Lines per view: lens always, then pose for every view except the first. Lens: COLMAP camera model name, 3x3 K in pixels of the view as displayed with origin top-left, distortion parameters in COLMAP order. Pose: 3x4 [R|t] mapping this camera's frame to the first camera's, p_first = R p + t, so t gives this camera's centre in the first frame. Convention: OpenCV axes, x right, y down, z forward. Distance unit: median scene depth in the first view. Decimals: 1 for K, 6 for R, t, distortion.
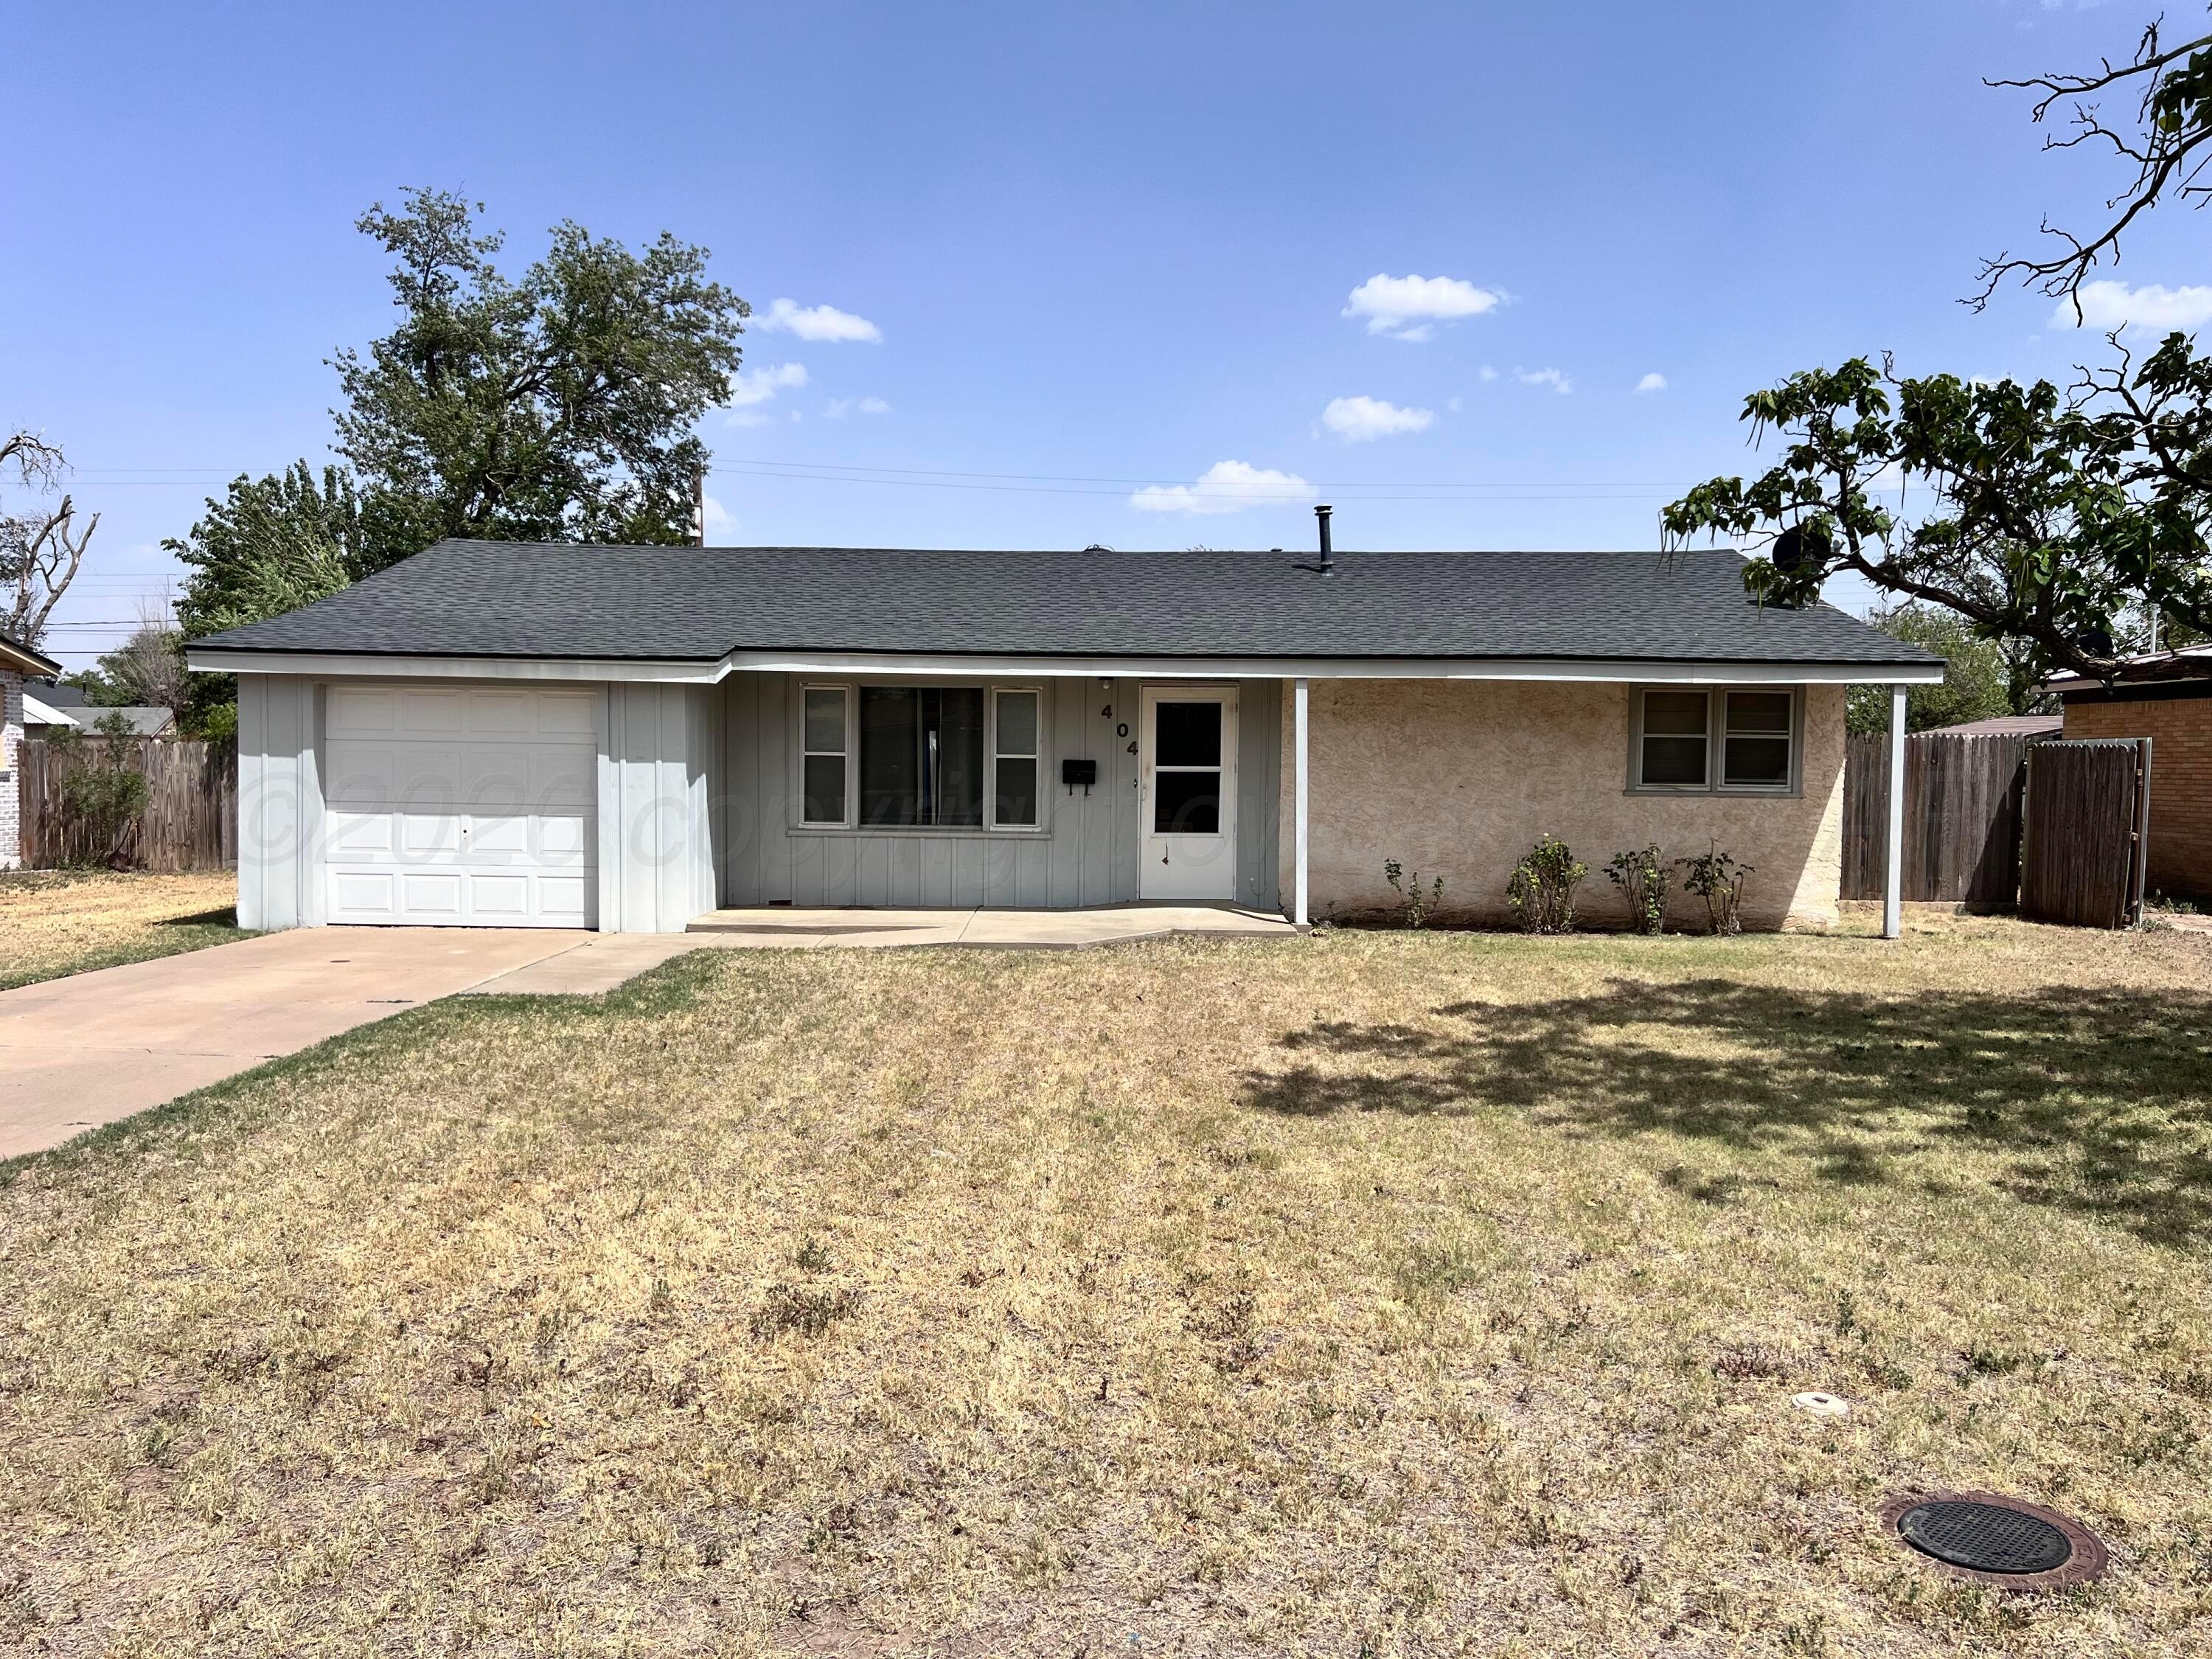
lens RADIAL K [[1562.0, 0, 1106.0], [0, 1562.0, 829.5], [0, 0, 1]] dist [0.032300, -0.002311]
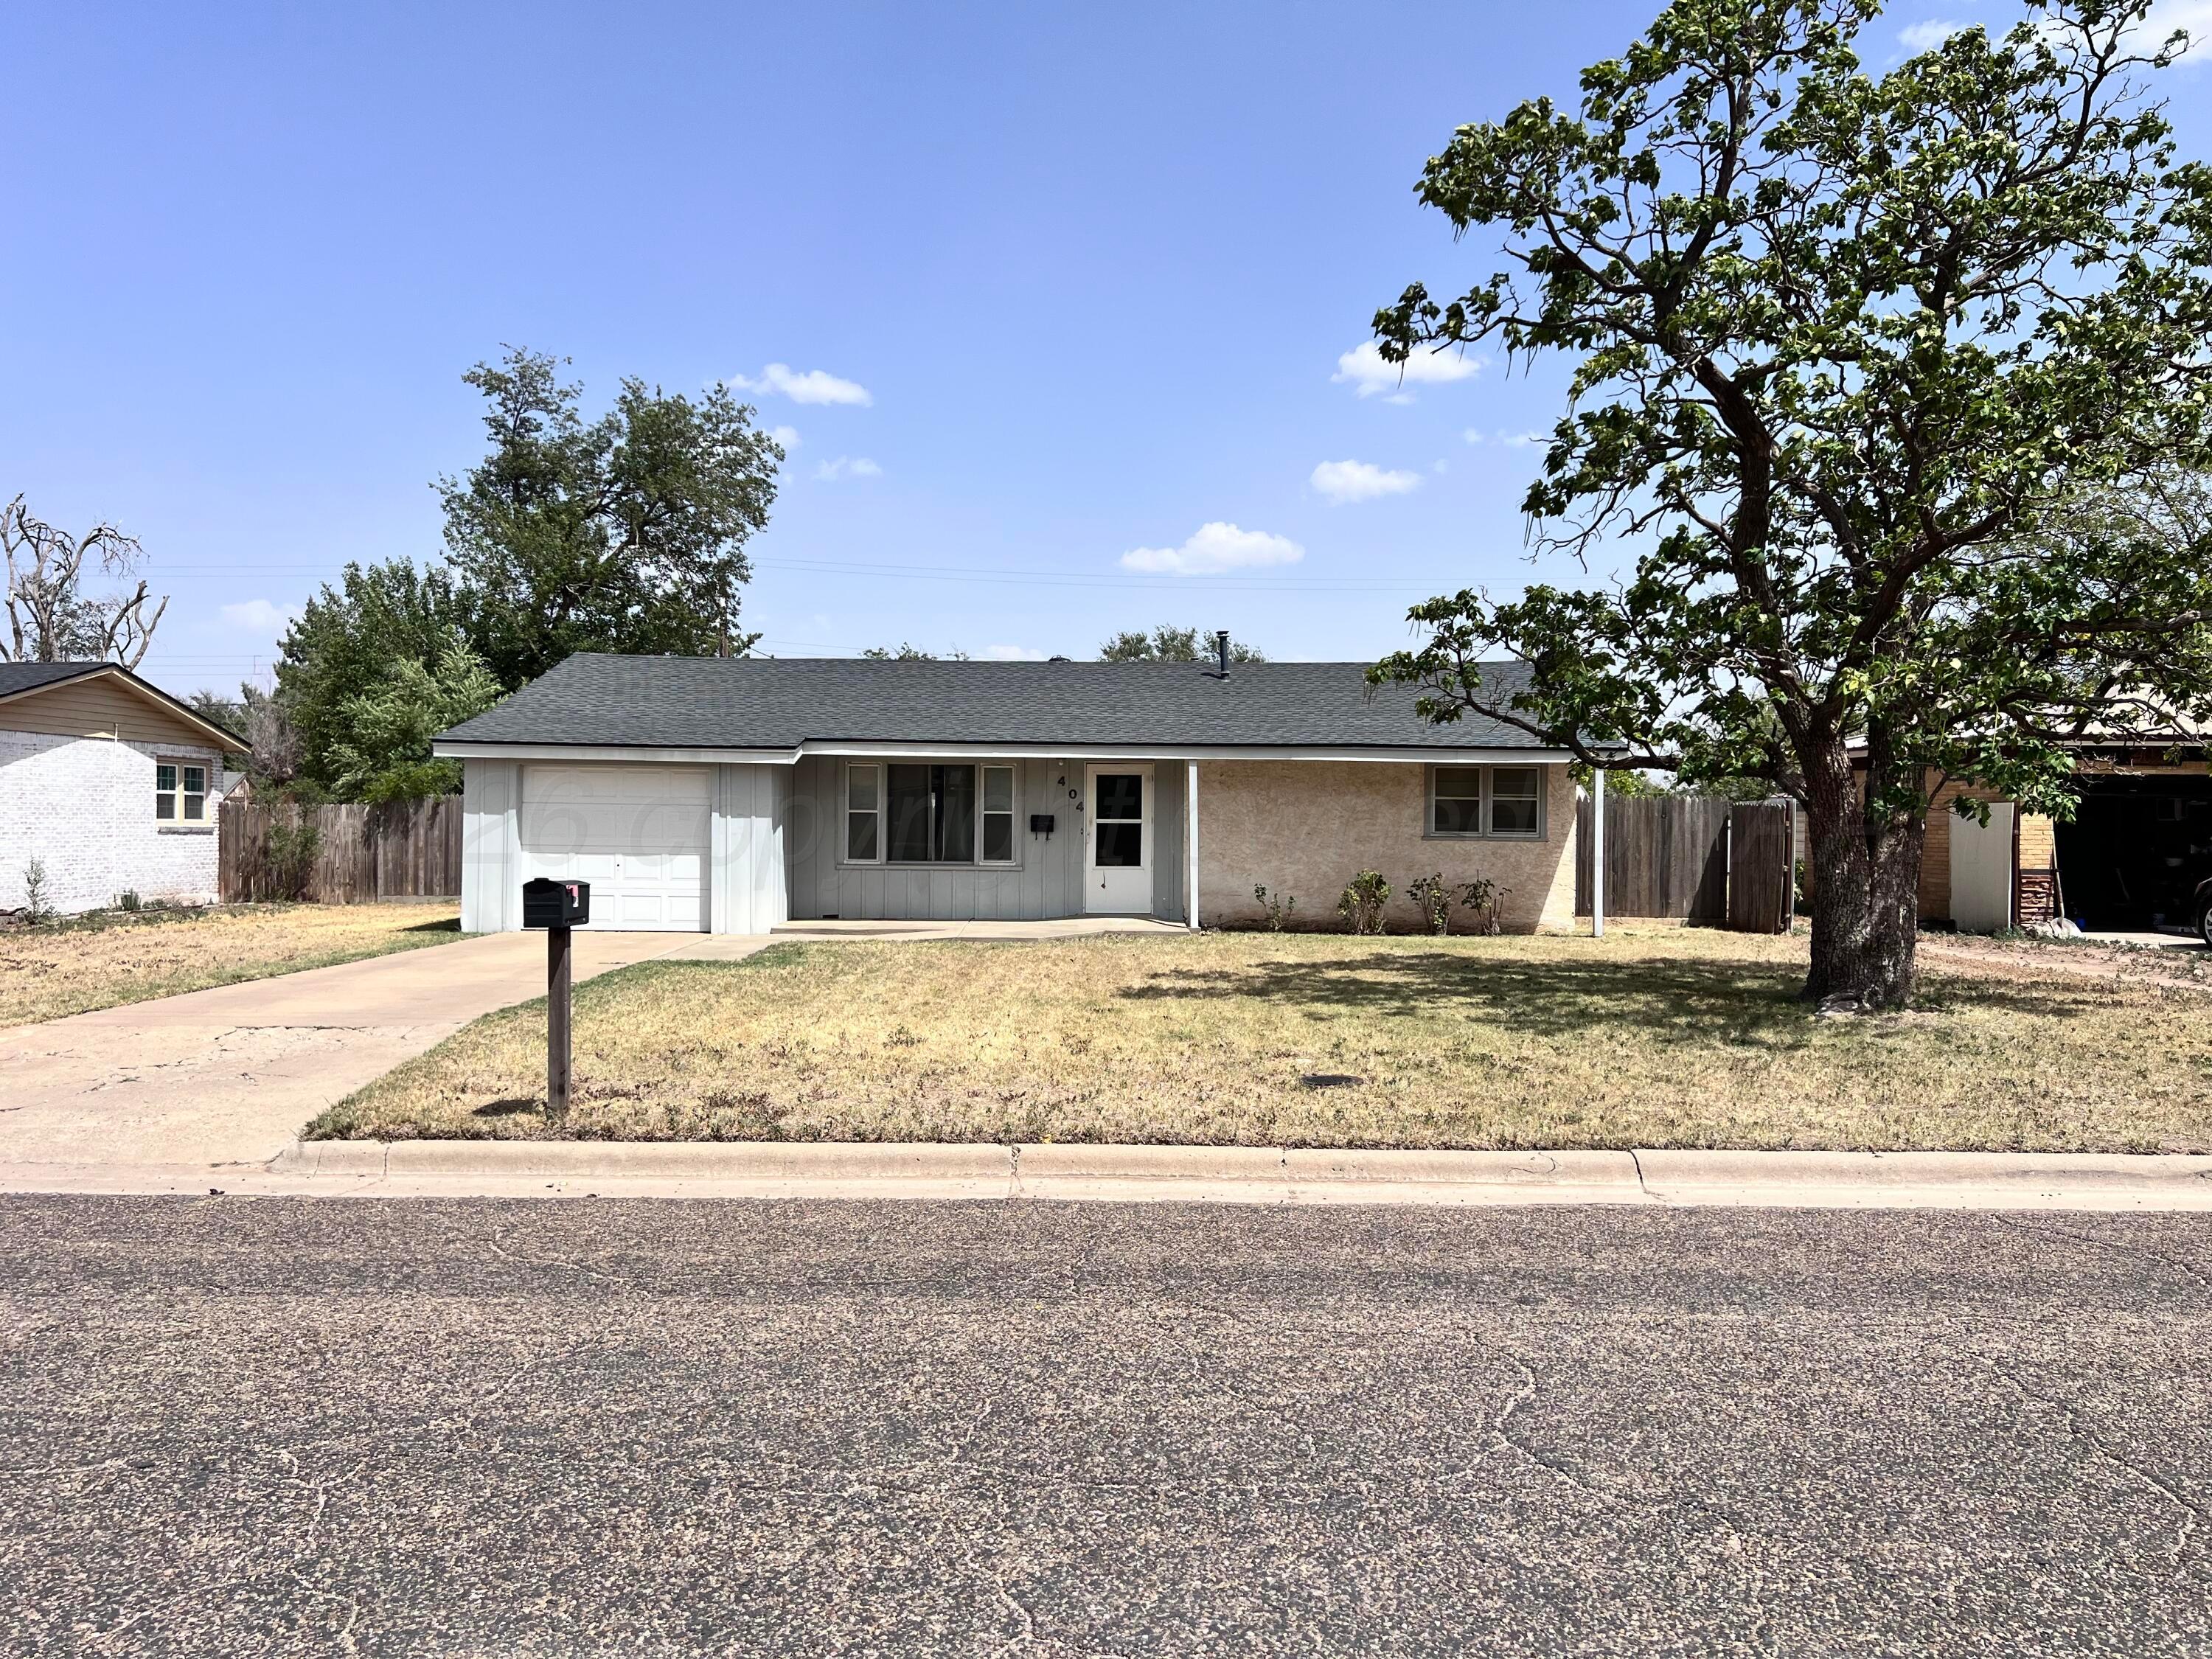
lens RADIAL K [[1644.1, 0, 1106.0], [0, 1644.1, 829.5], [0, 0, 1]] dist [0.001695, -0.002252]
pose [[0.999994, -0.001377, 0.003027, 0.036398], [0.001493, 0.999253, -0.038627, 0.026558], [-0.002971, 0.038631, 0.999249, -0.499825]]
